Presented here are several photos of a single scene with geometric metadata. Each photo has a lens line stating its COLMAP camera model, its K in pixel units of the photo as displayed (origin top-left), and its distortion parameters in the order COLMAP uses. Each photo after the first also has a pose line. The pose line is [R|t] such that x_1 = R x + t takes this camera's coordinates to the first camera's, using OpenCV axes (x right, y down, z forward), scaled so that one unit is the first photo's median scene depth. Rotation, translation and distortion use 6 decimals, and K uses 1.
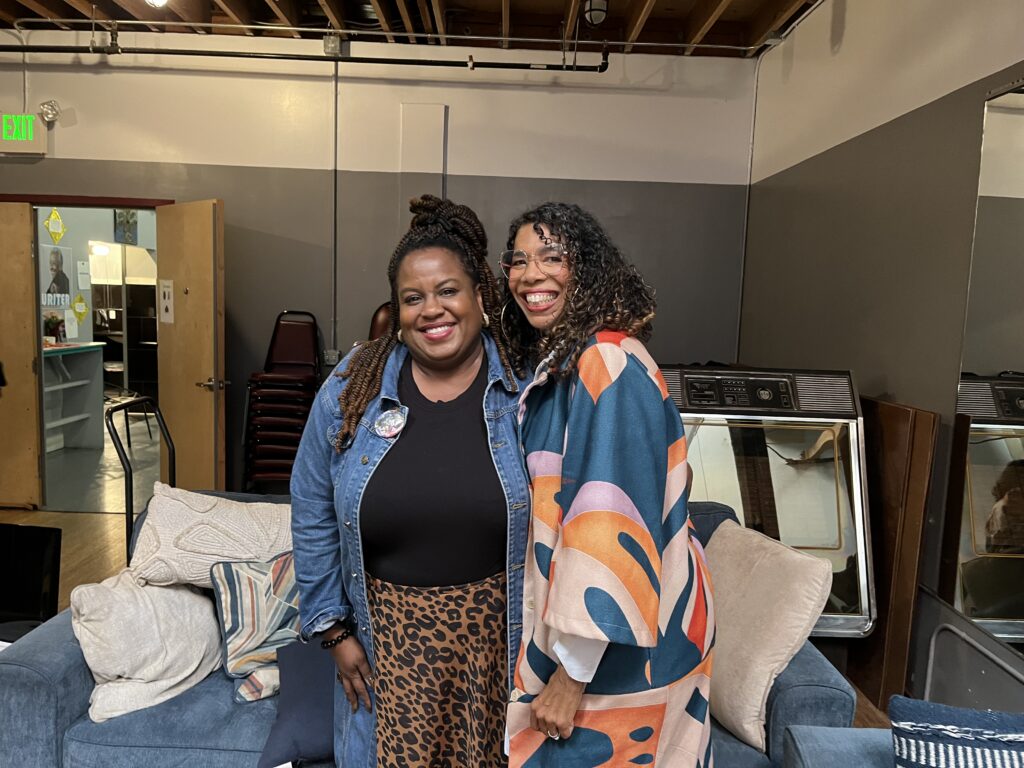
lens RADIAL K [[785.7, 0, 512.0], [0, 785.7, 384.0], [0, 0, 1]] dist [0.044982, -0.074551]
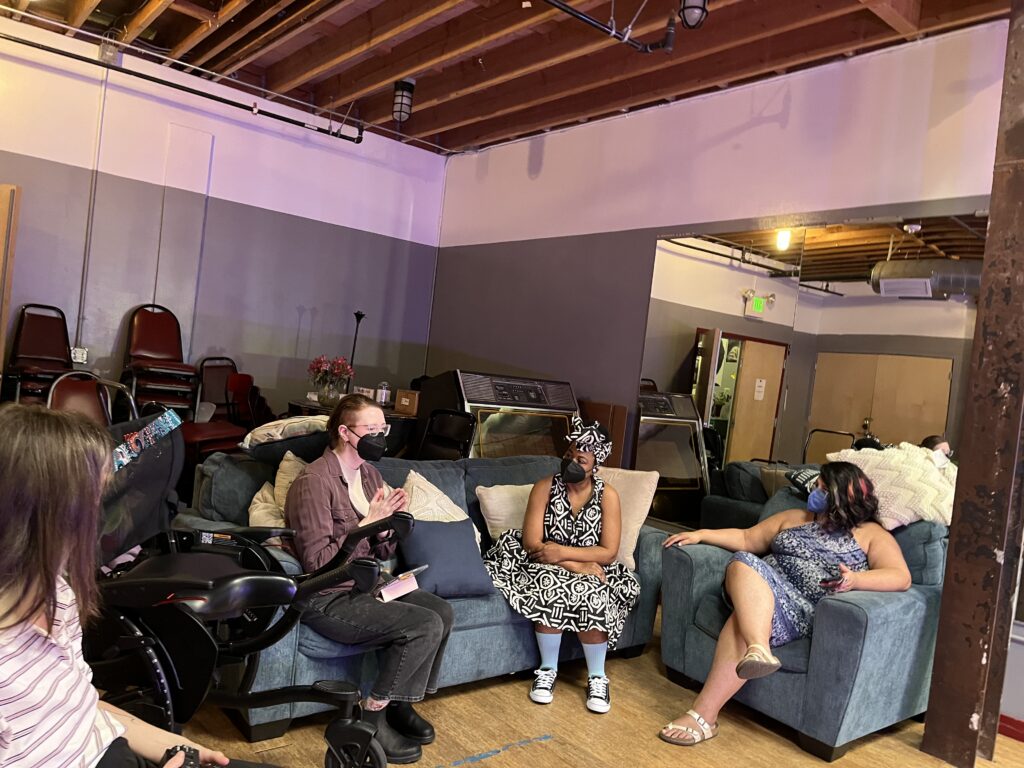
lens RADIAL K [[785.7, 0, 512.0], [0, 785.7, 384.0], [0, 0, 1]] dist [0.044982, -0.074551]
pose [[0.774408, 0.038564, 0.631510, -0.463411], [-0.018031, 0.999080, -0.038899, 0.035101], [-0.632430, 0.018737, 0.774391, -0.127867]]
